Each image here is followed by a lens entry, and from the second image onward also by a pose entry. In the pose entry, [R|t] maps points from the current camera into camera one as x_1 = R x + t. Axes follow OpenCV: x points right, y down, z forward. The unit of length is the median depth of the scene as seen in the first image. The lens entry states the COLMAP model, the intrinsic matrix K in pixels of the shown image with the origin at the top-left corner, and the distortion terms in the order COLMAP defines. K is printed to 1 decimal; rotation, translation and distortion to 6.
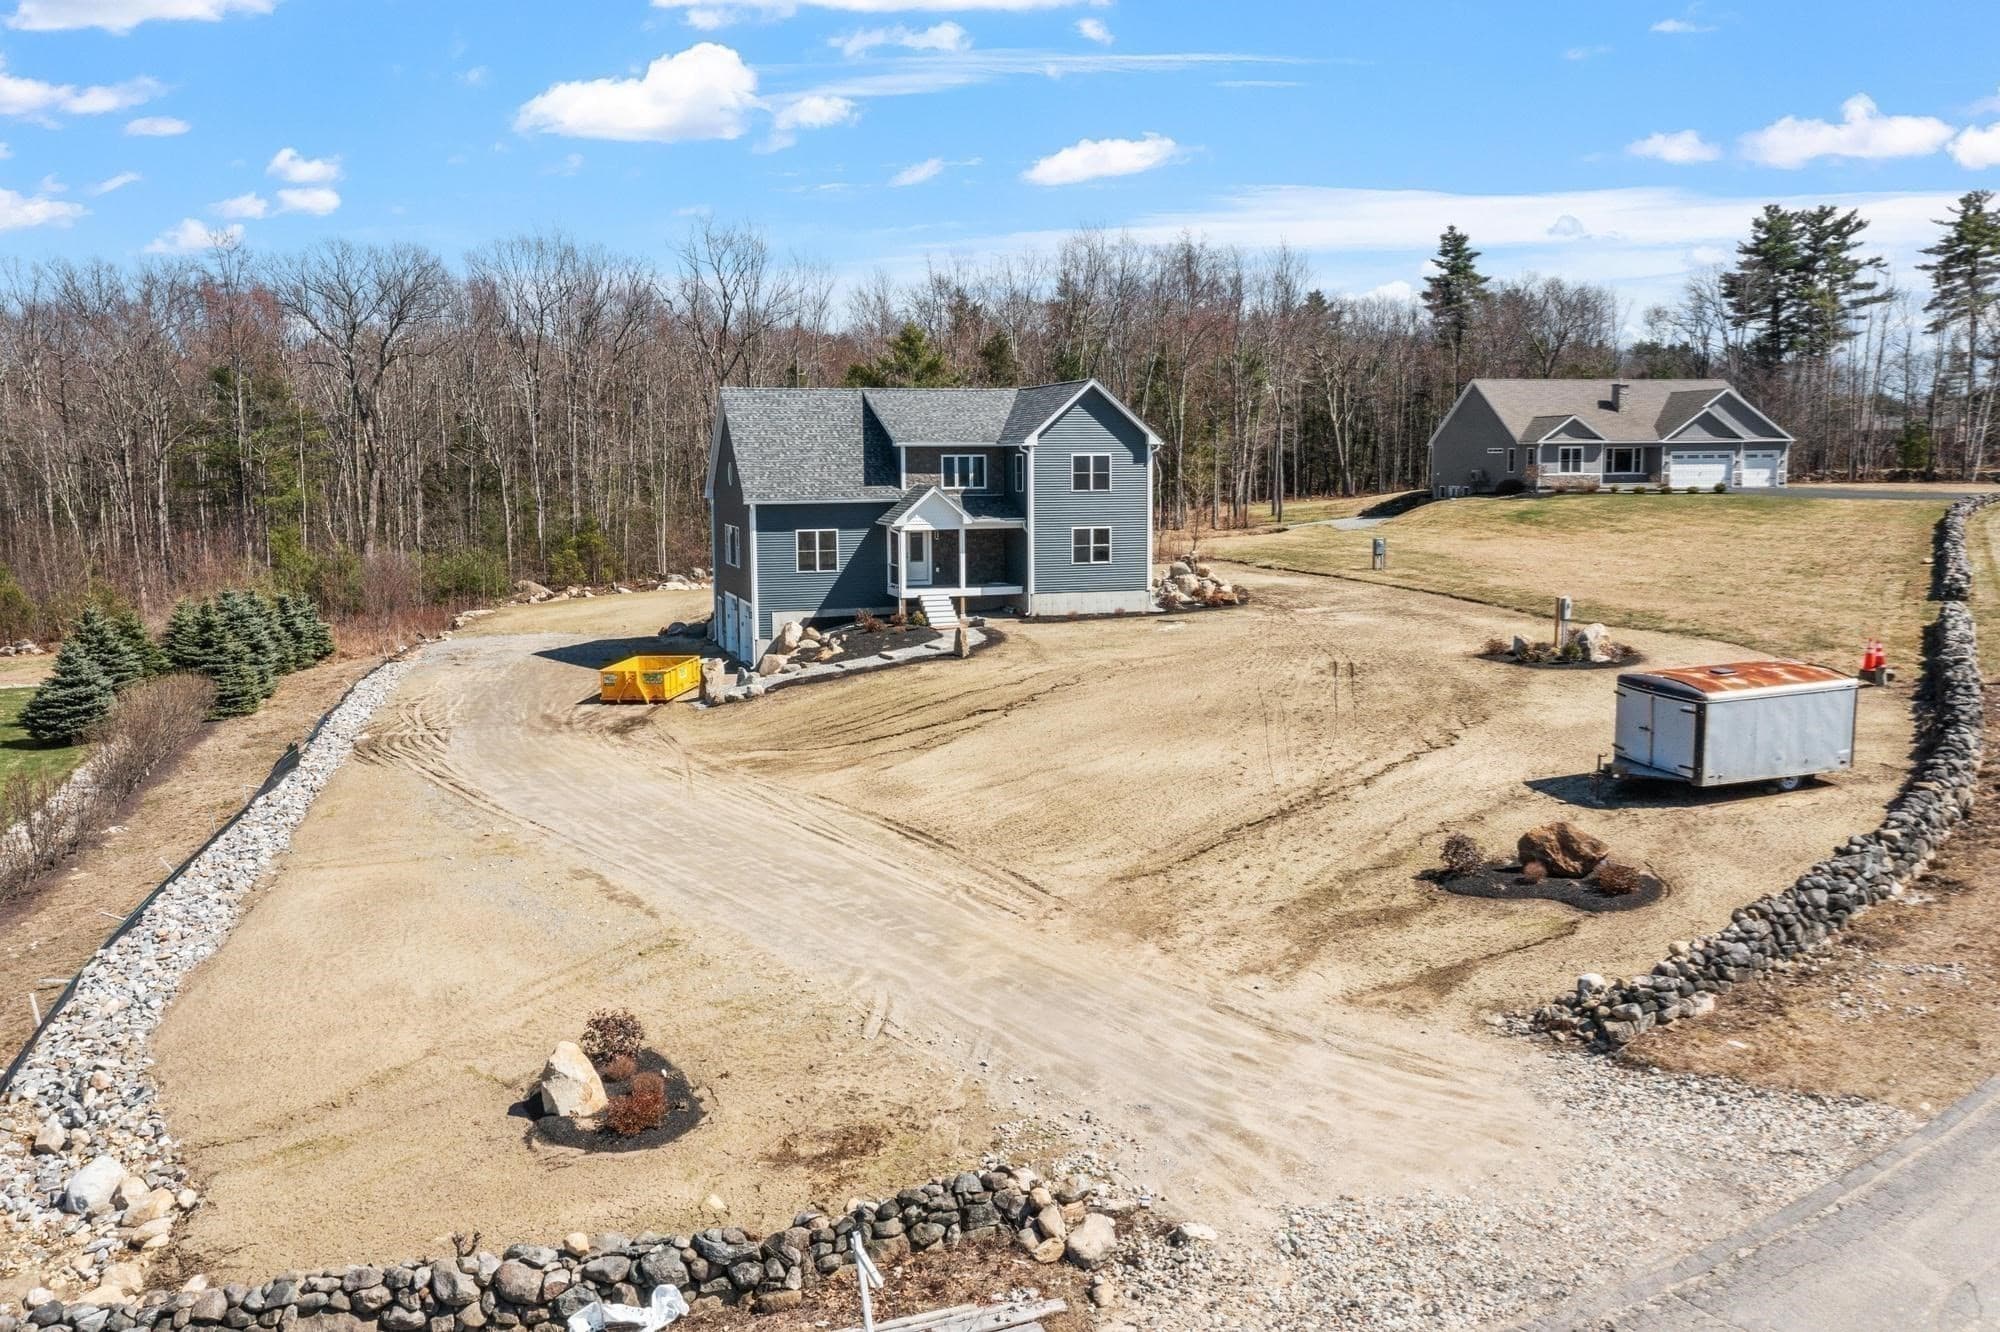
lens RADIAL K [[1567.1, 0, 1000.0], [0, 1567.1, 666.0], [0, 0, 1]] dist [-0.011965, 0.009874]
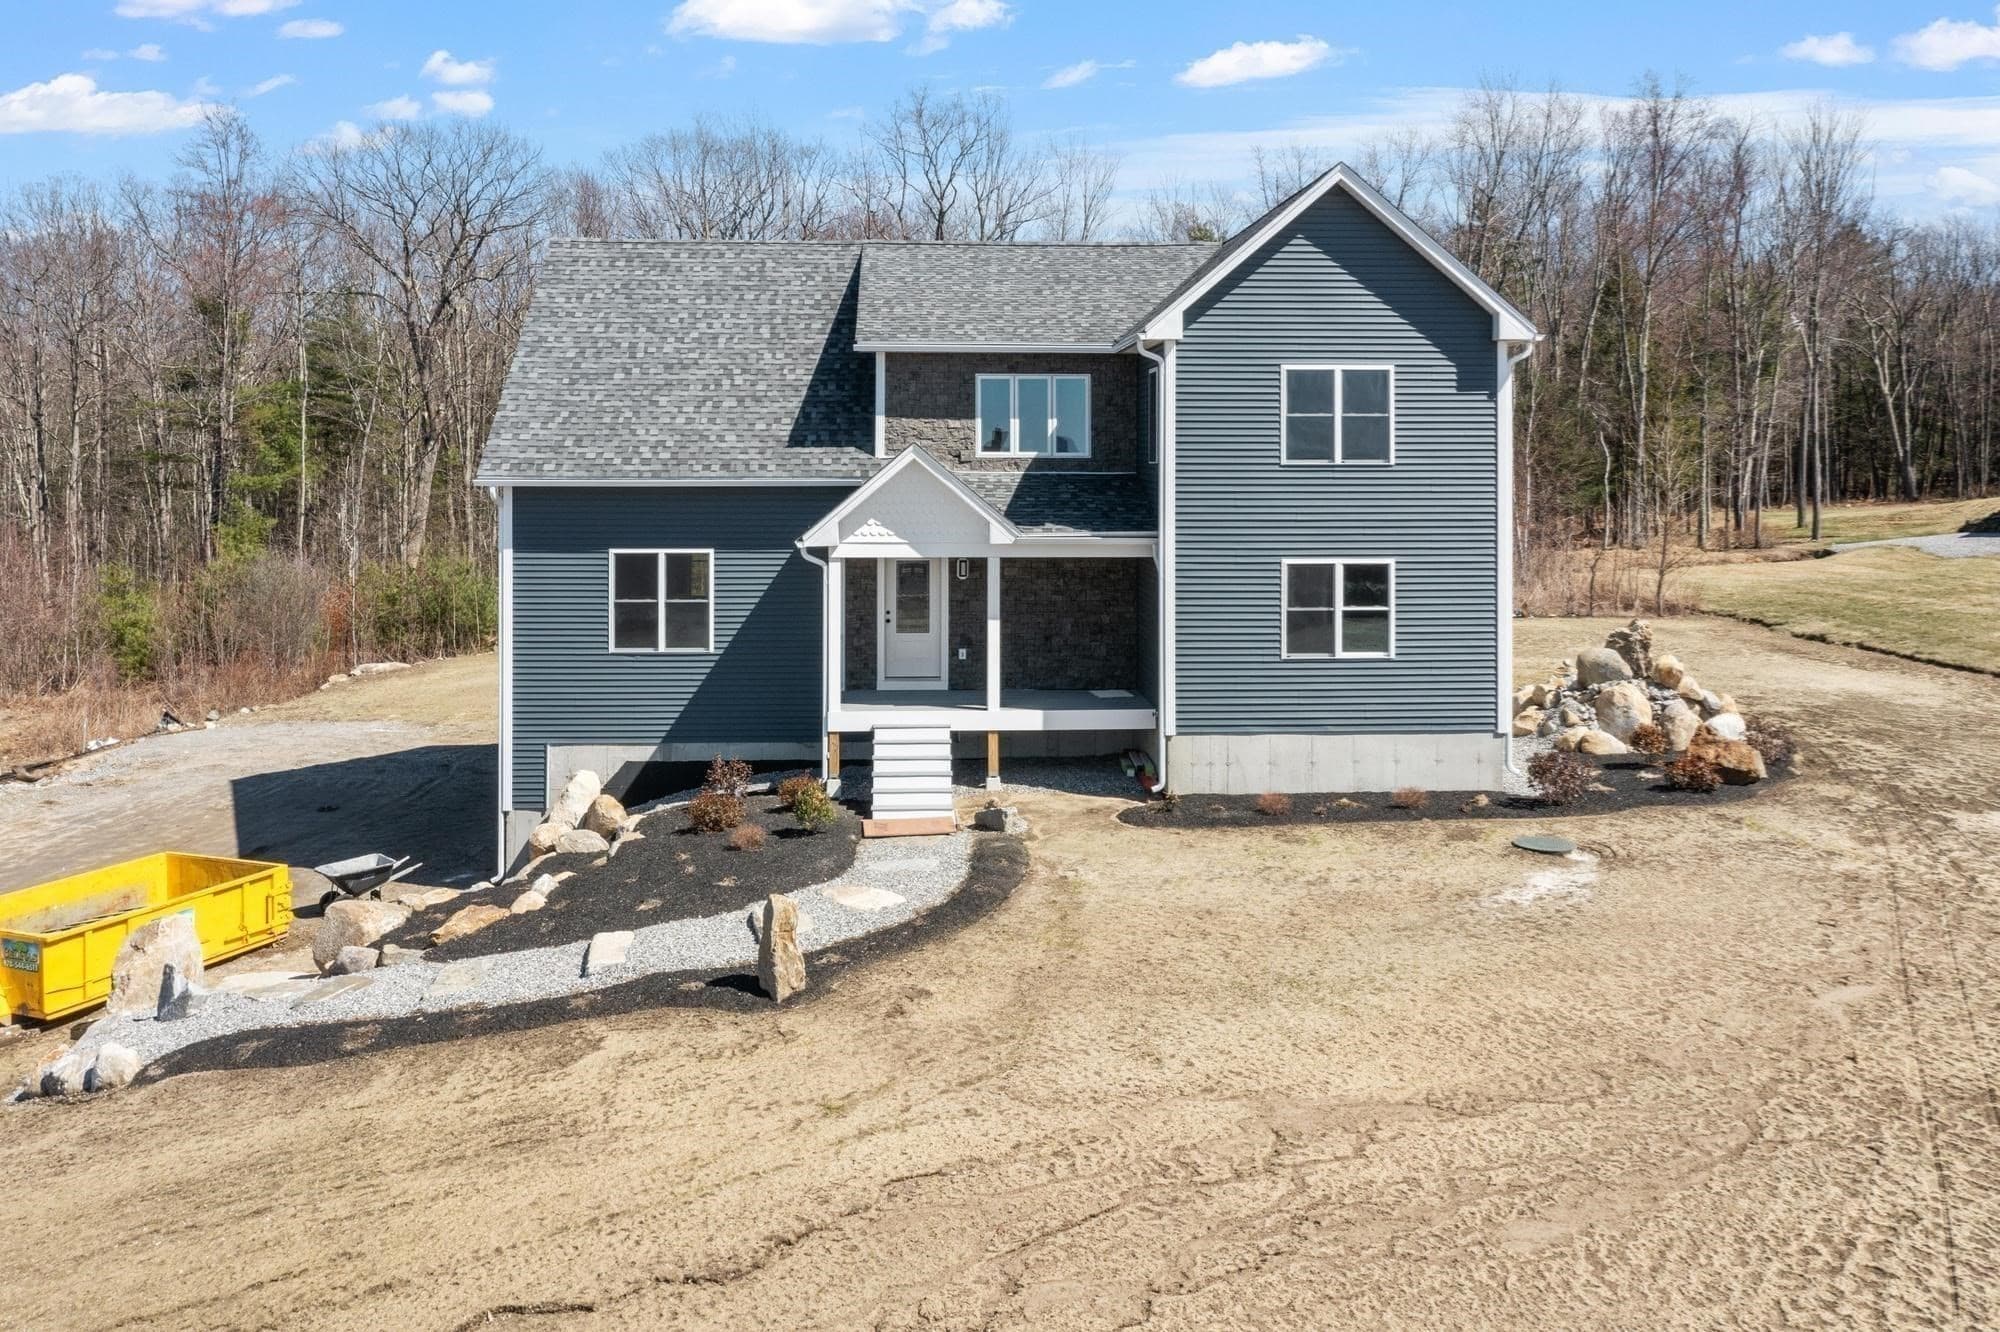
lens RADIAL K [[1638.1, 0, 997.8], [0, 1638.1, 468.3], [0, 0, 1]] dist [0.006187, 0.006803]
pose [[0.963194, 0.010783, -0.268589, 0.083900], [-0.043769, 0.992152, -0.117130, -0.060176], [0.265218, 0.124575, 0.956107, 0.594242]]
